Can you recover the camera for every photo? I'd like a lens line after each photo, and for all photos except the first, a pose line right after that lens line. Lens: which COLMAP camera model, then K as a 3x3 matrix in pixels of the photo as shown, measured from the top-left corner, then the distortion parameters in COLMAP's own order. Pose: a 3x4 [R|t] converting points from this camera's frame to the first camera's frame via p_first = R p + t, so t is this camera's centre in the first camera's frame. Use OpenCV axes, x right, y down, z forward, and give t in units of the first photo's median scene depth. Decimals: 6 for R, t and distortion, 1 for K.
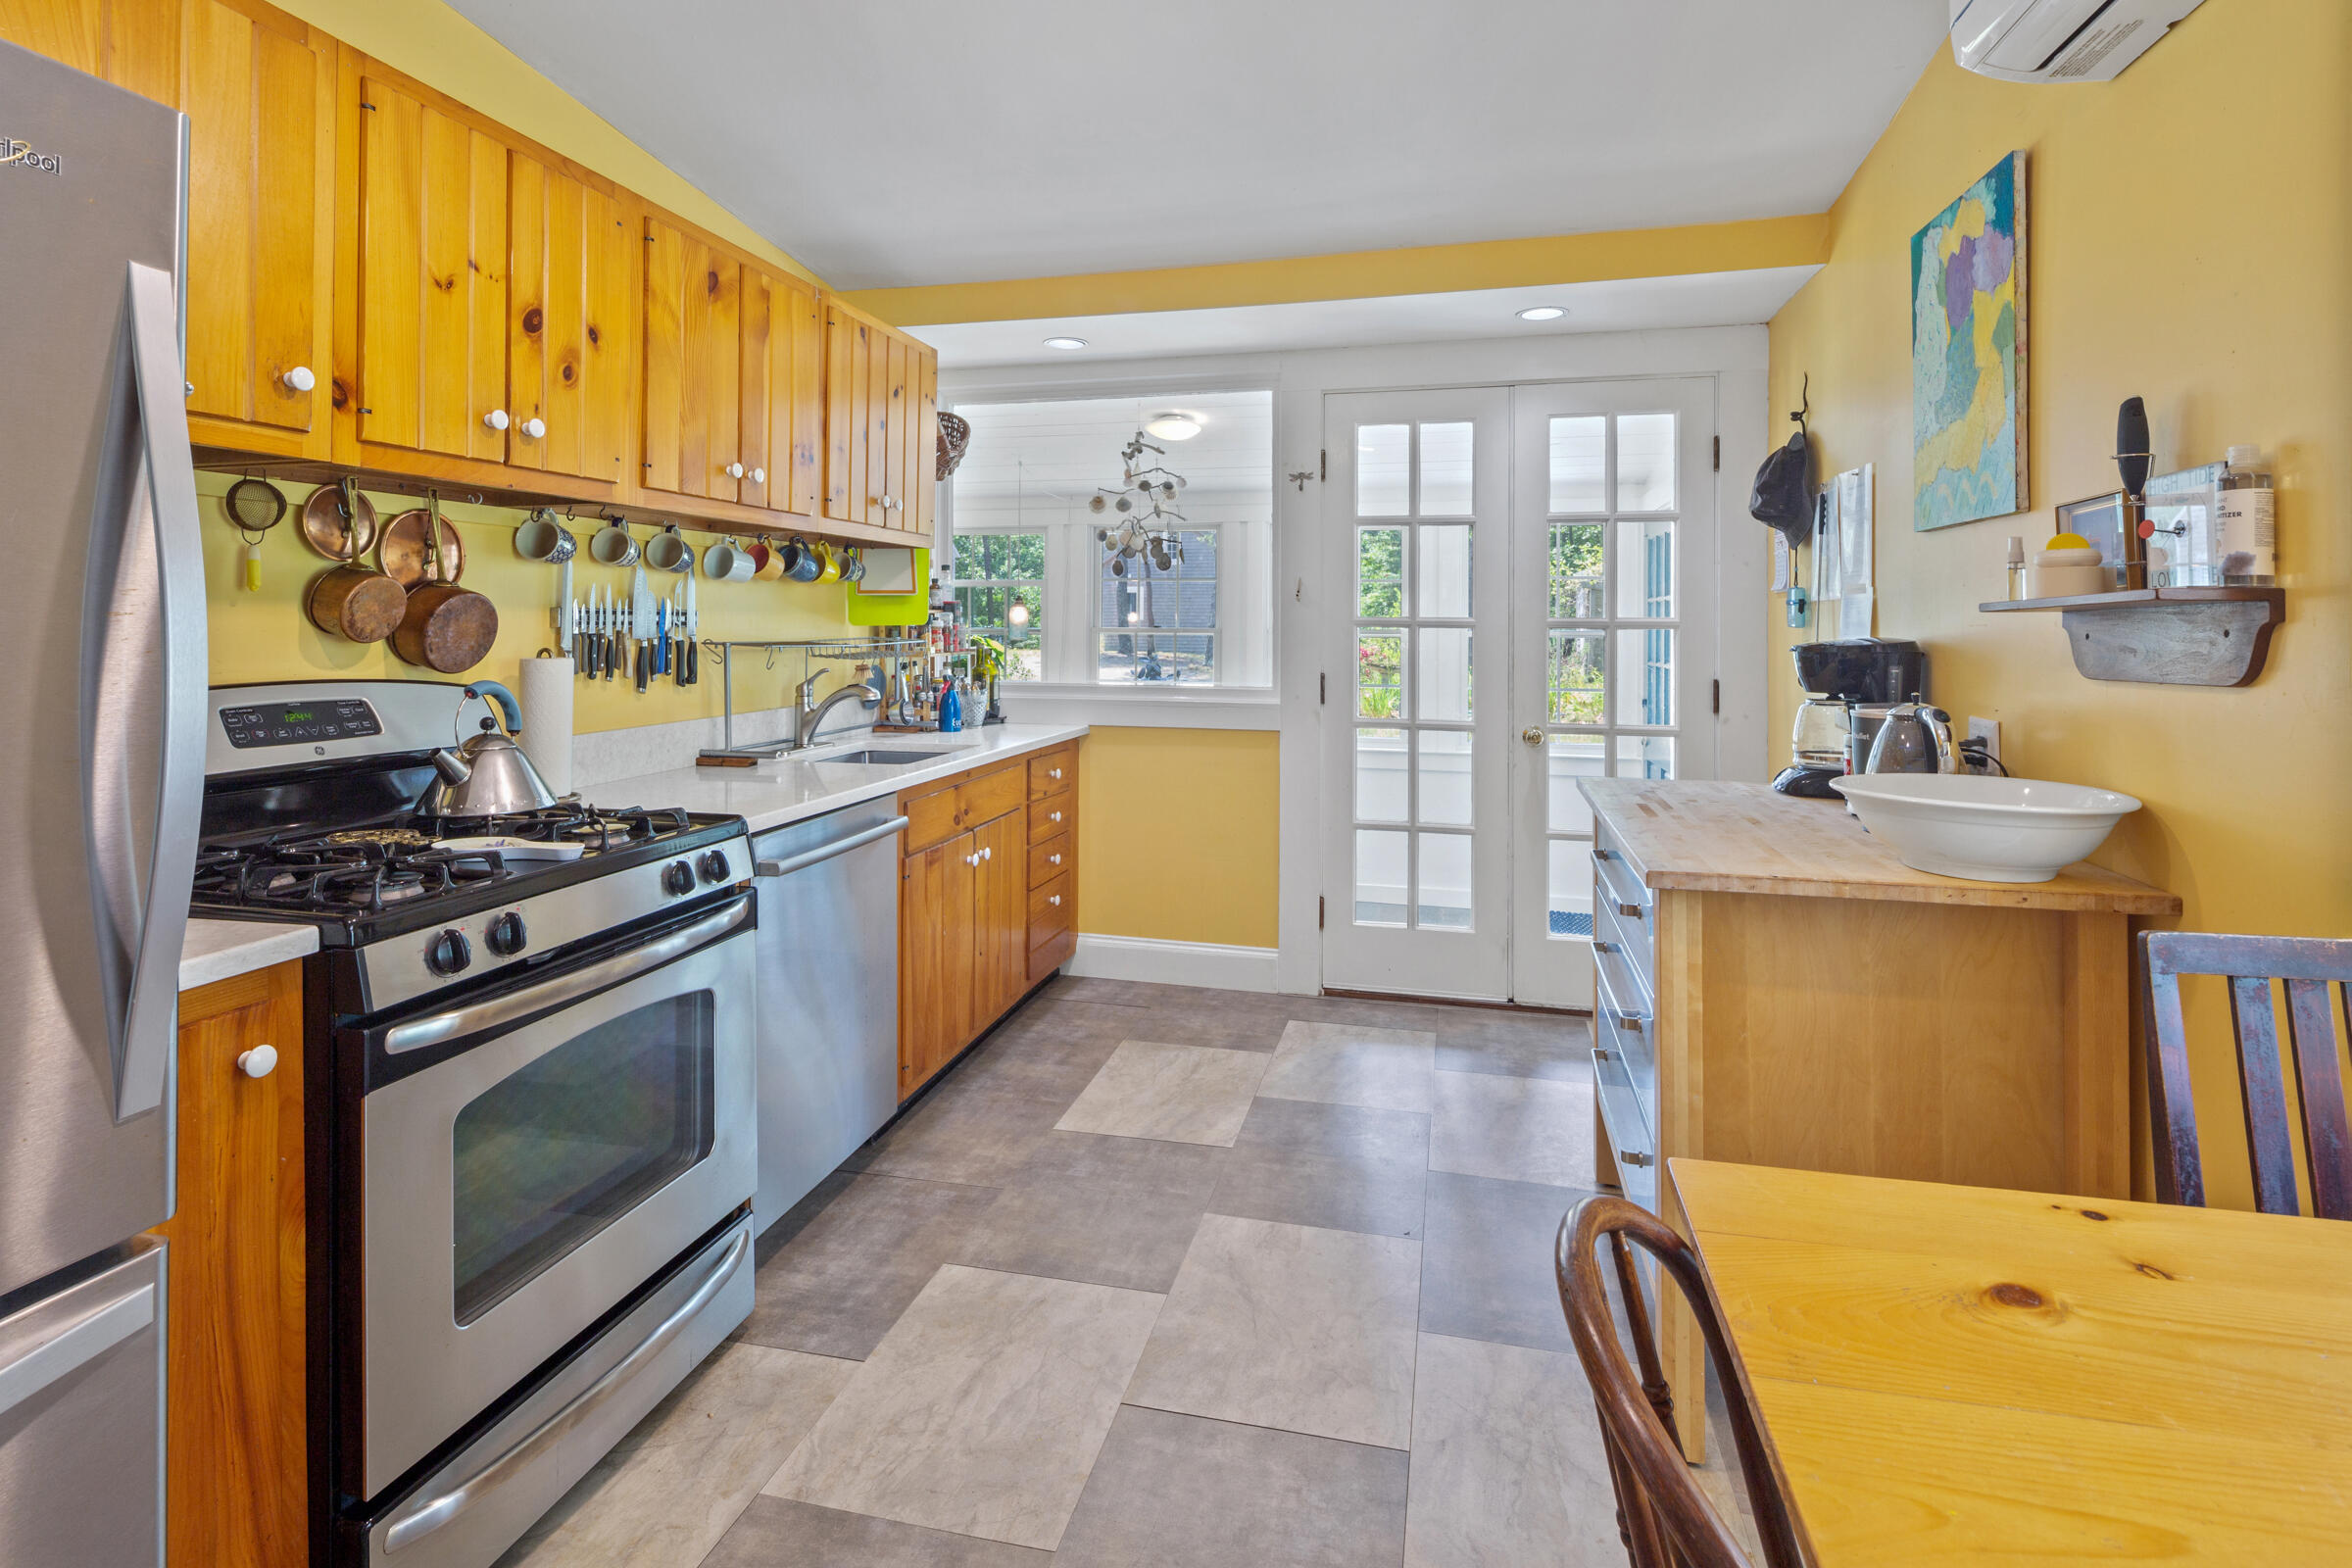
lens RADIAL K [[1141.2, 0, 1164.8], [0, 1141.2, 611.7], [0, 0, 1]] dist [0.004800, -0.004043]
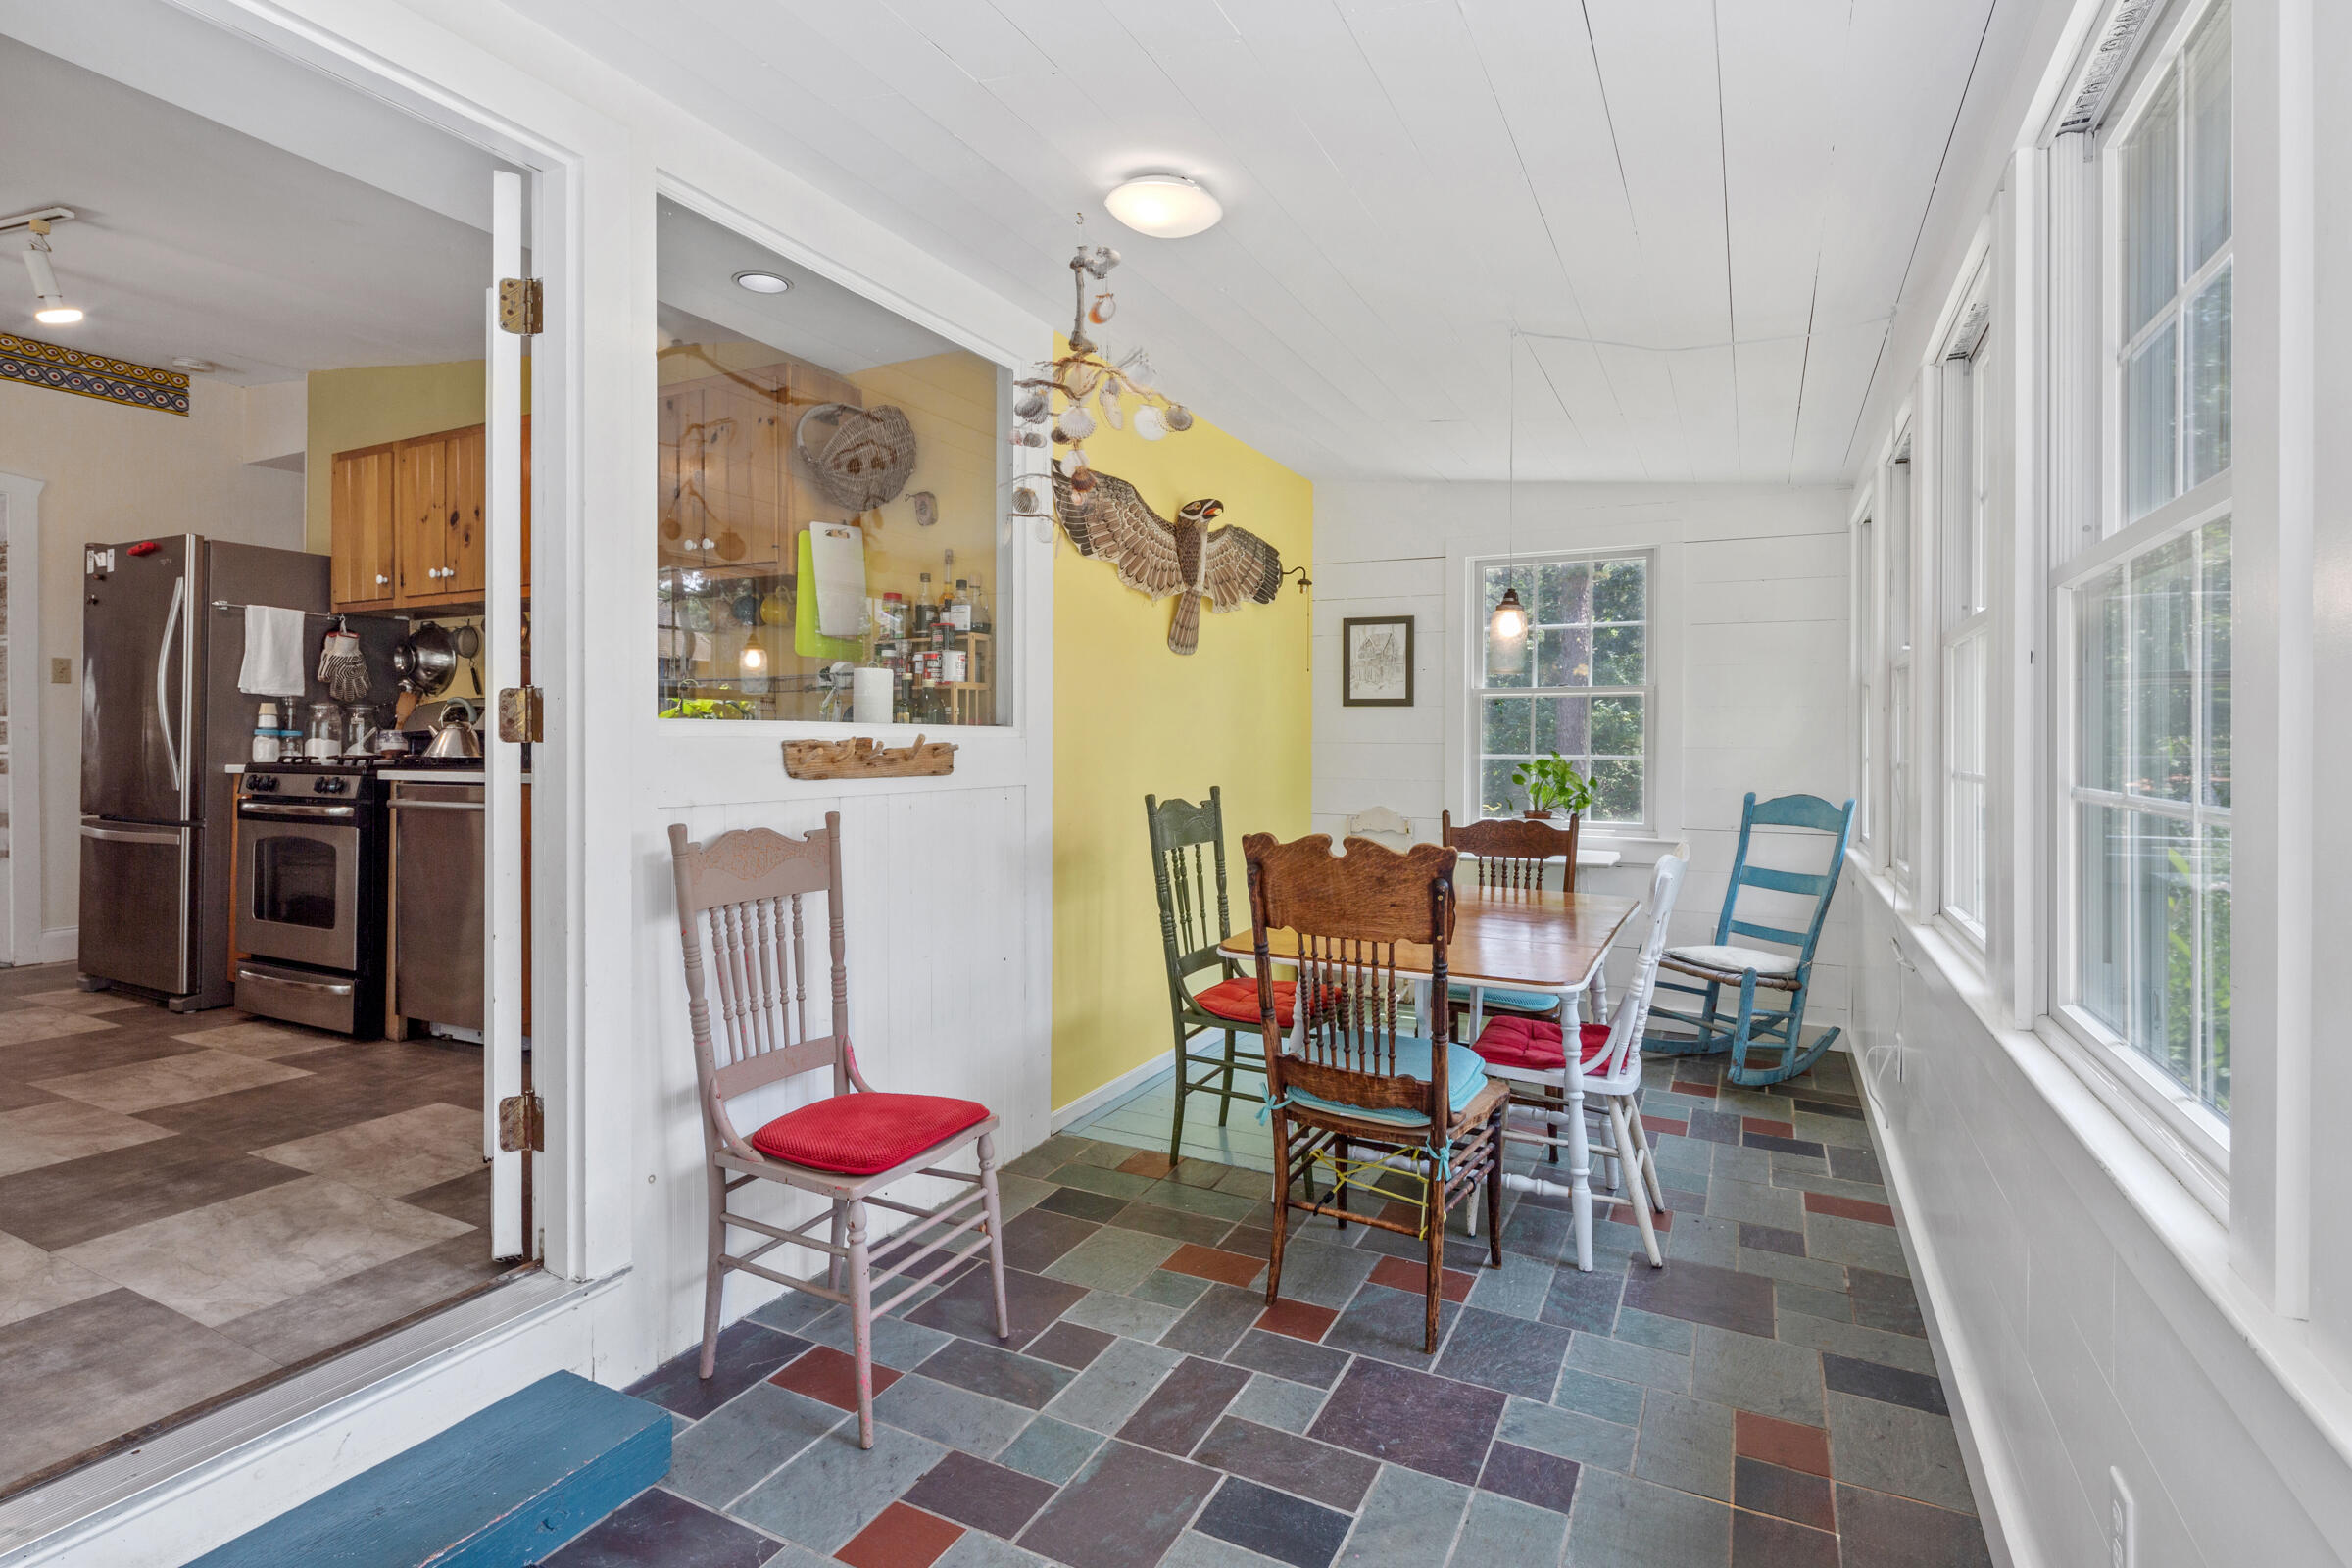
lens RADIAL K [[1141.2, 0, 1185.0], [0, 1141.2, 742.8], [0, 0, 1]] dist [0.004800, -0.004043]
pose [[-0.209597, -0.002665, -0.977784, 0.883137], [0.006243, 0.999972, -0.004064, 0.121228], [0.977768, -0.006956, -0.209575, 2.056857]]
